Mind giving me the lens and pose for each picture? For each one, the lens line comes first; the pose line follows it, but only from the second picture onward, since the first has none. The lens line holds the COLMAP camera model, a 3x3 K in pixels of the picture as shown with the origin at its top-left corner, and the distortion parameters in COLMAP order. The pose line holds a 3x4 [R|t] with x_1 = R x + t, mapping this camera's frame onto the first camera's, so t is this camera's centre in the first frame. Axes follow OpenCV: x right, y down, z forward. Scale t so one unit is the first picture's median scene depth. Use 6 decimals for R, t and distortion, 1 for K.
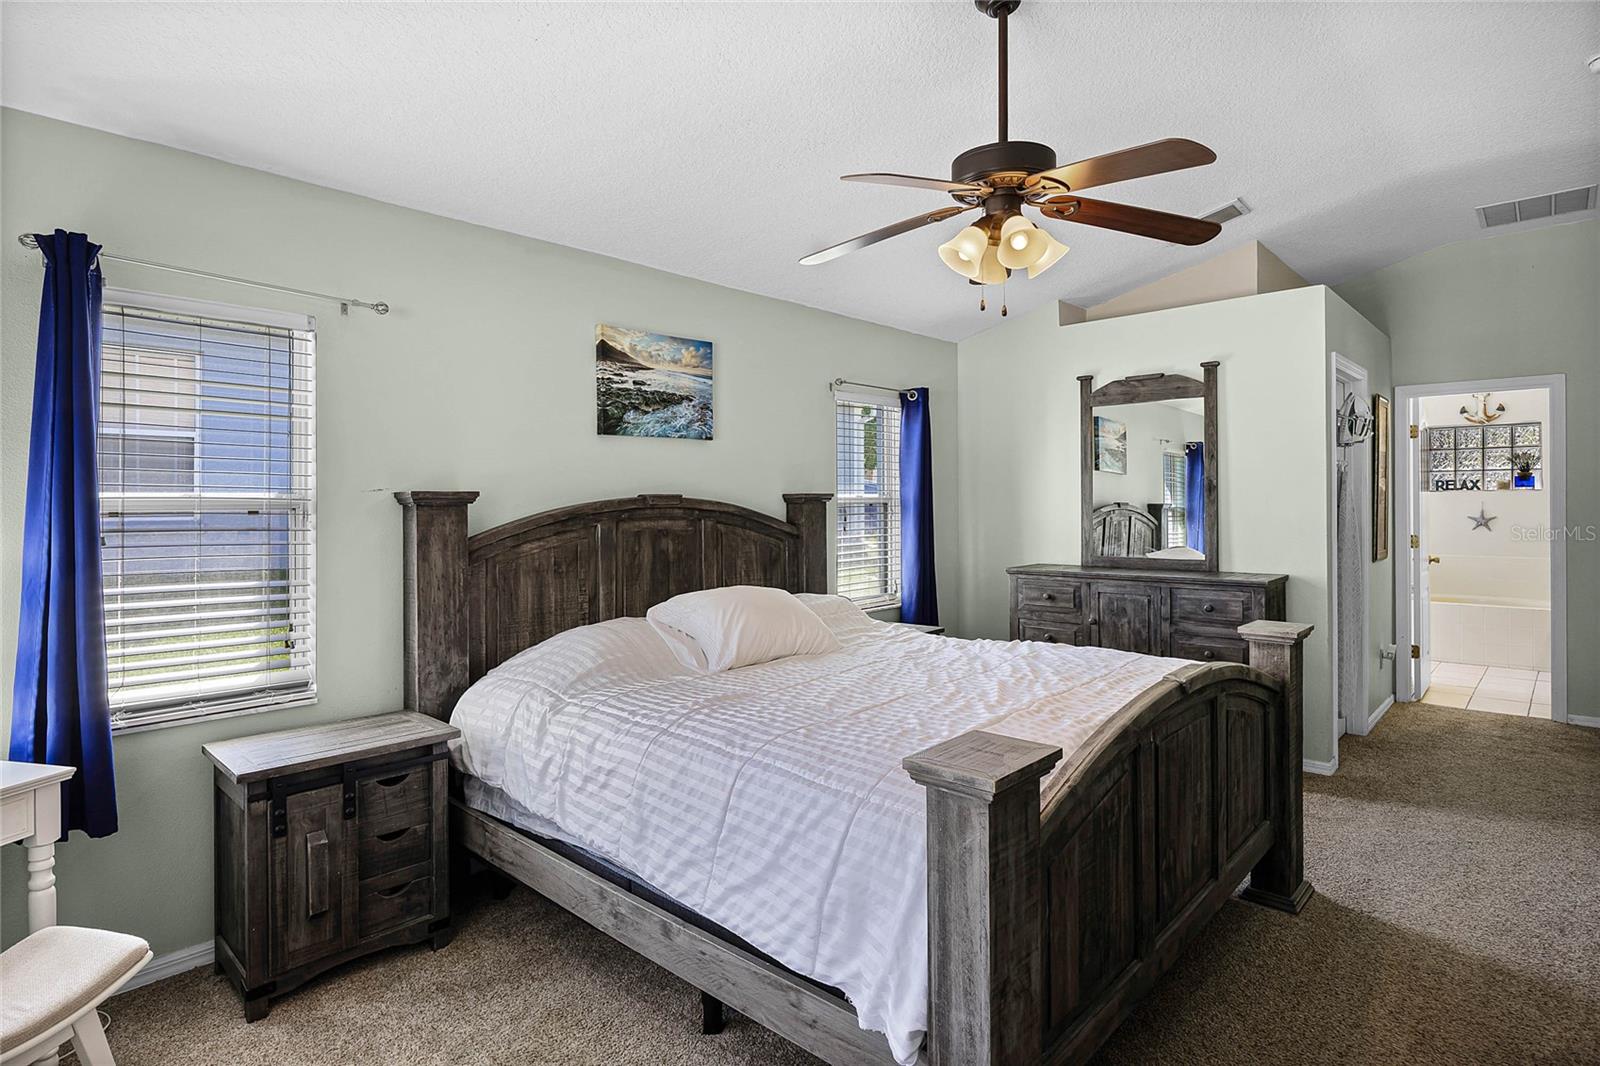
lens RADIAL K [[837.2, 0, 801.1], [0, 837.2, 514.8], [0, 0, 1]] dist [0.000745, 0.000182]
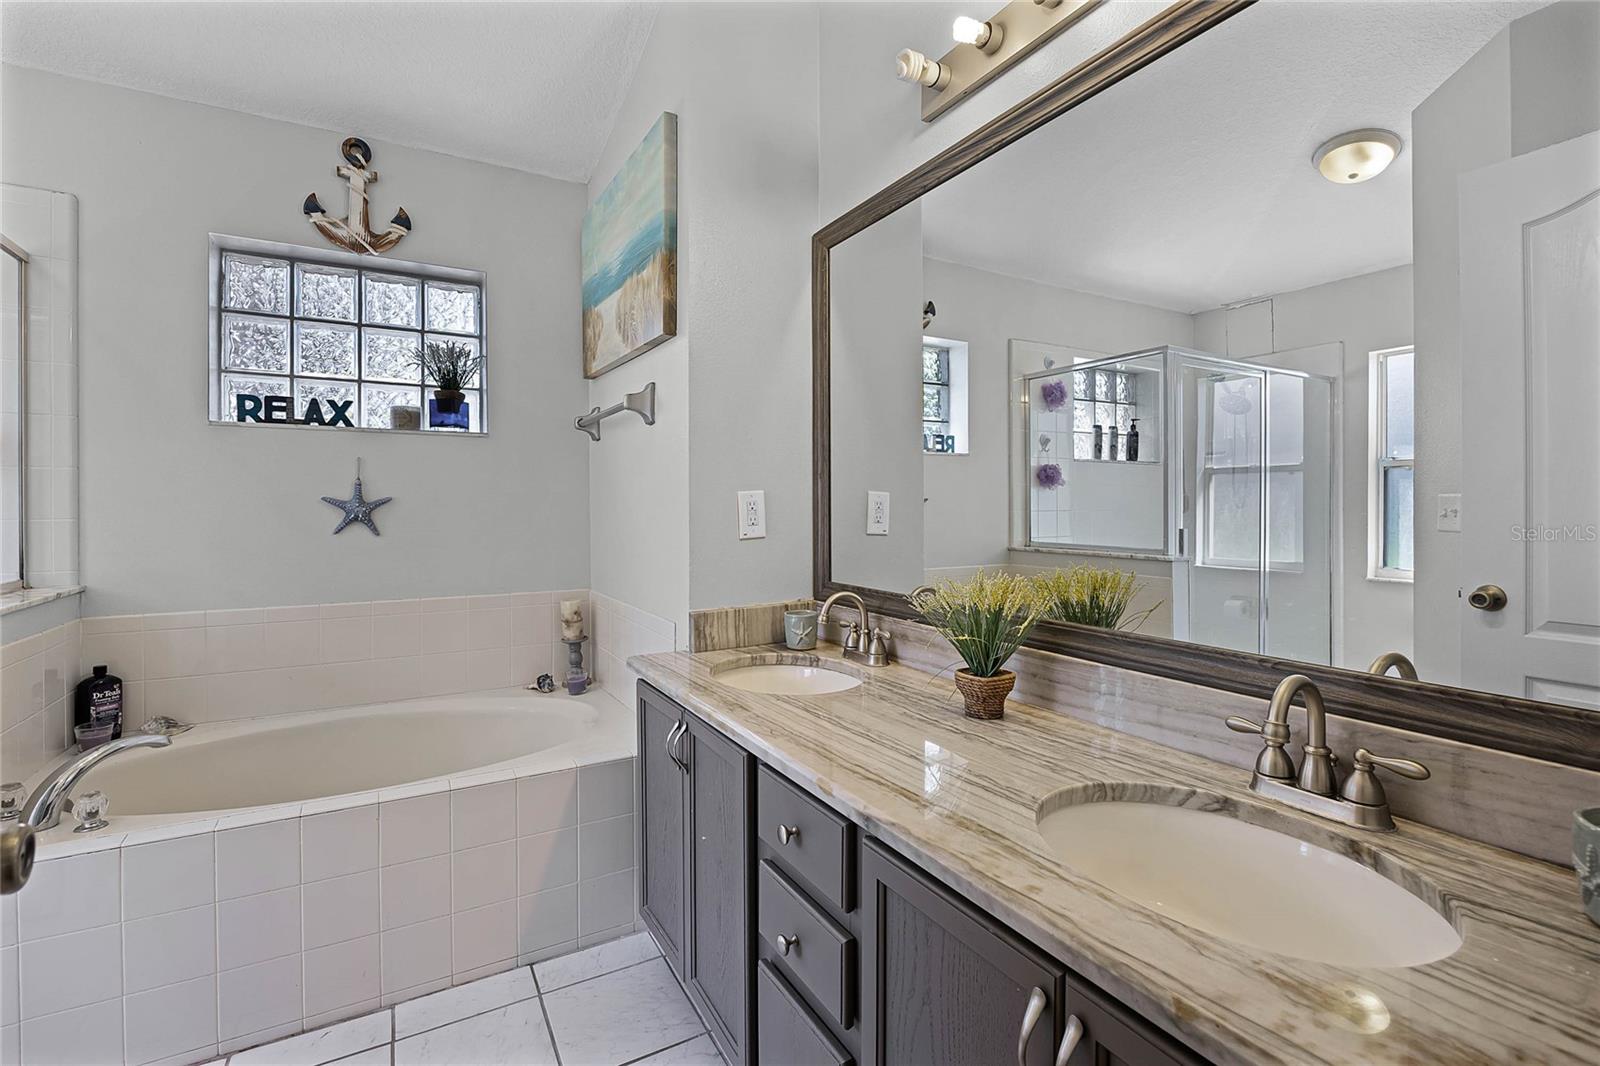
lens RADIAL K [[702.1, 0, 794.3], [0, 702.1, 507.0], [0, 0, 1]] dist [-0.012621, -0.000311]
pose [[0.296758, 0.000312, 0.954953, 0.571480], [0.001020, 0.999999, -0.000643, 0.006829], [-0.954952, 0.001165, 0.296758, 0.719919]]
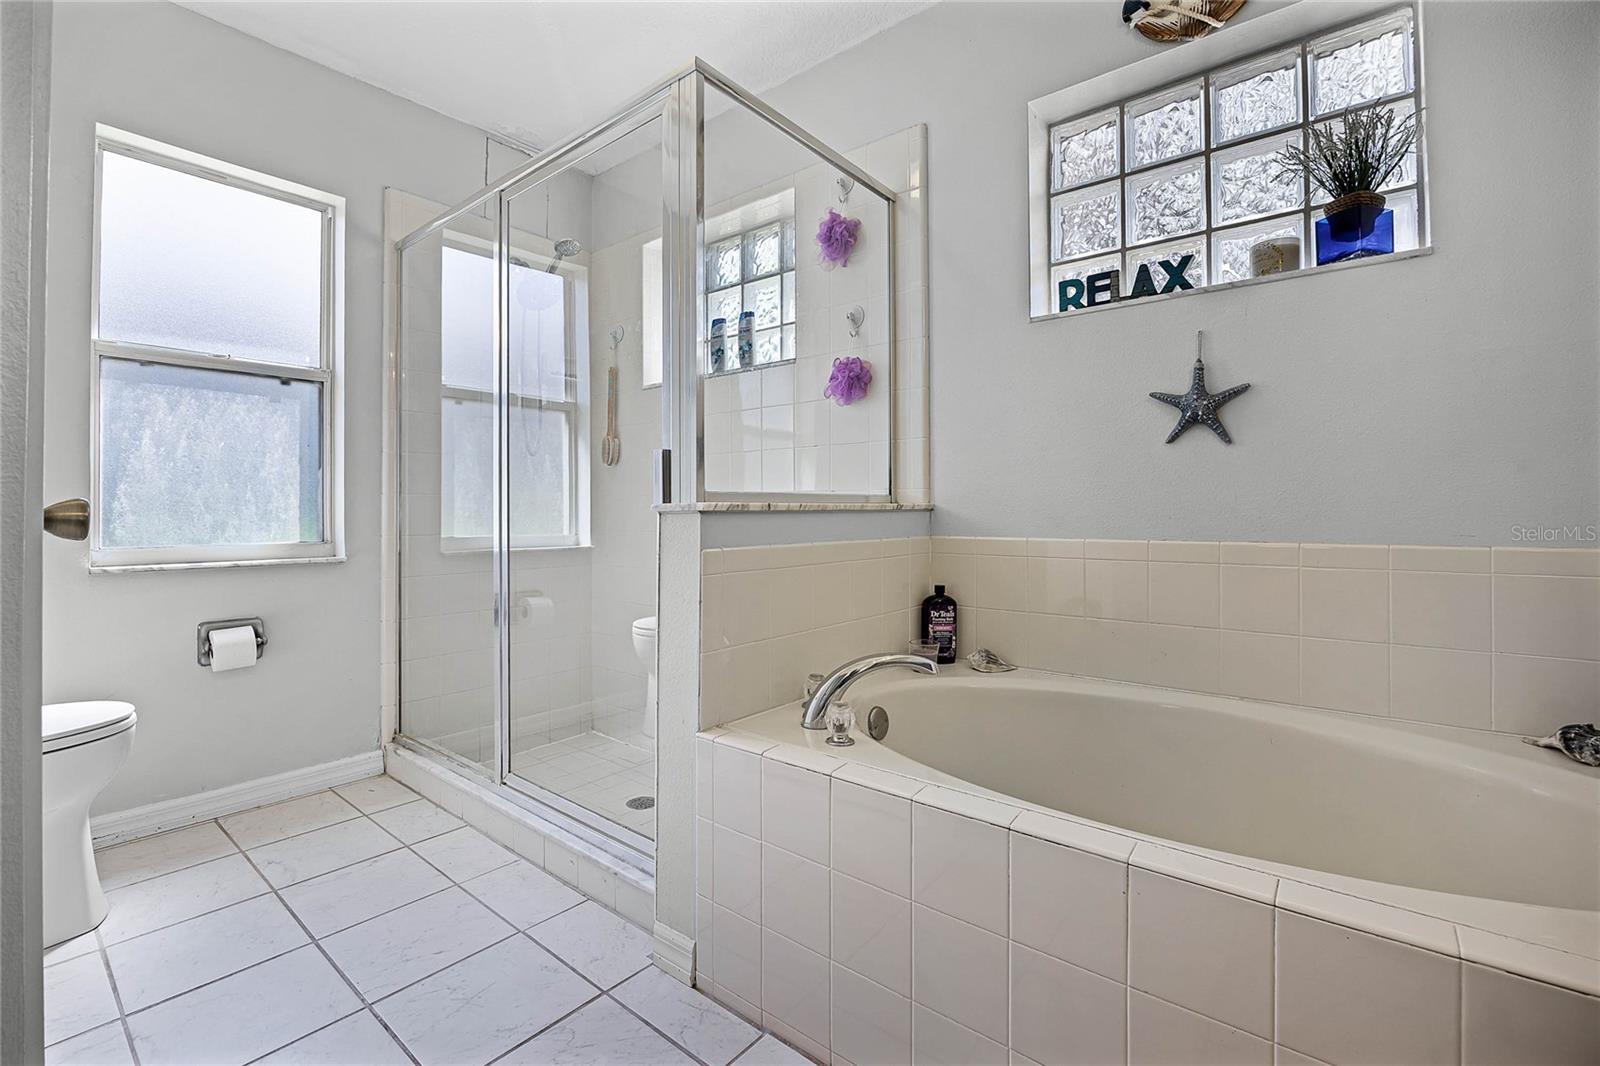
lens RADIAL K [[702.1, 0, 794.3], [0, 702.1, 507.0], [0, 0, 1]] dist [-0.012621, -0.000311]
pose [[0.998113, -0.006951, 0.061004, 0.675954], [0.007196, 0.999967, -0.003806, 0.038810], [-0.060975, 0.004238, 0.998130, 0.793677]]
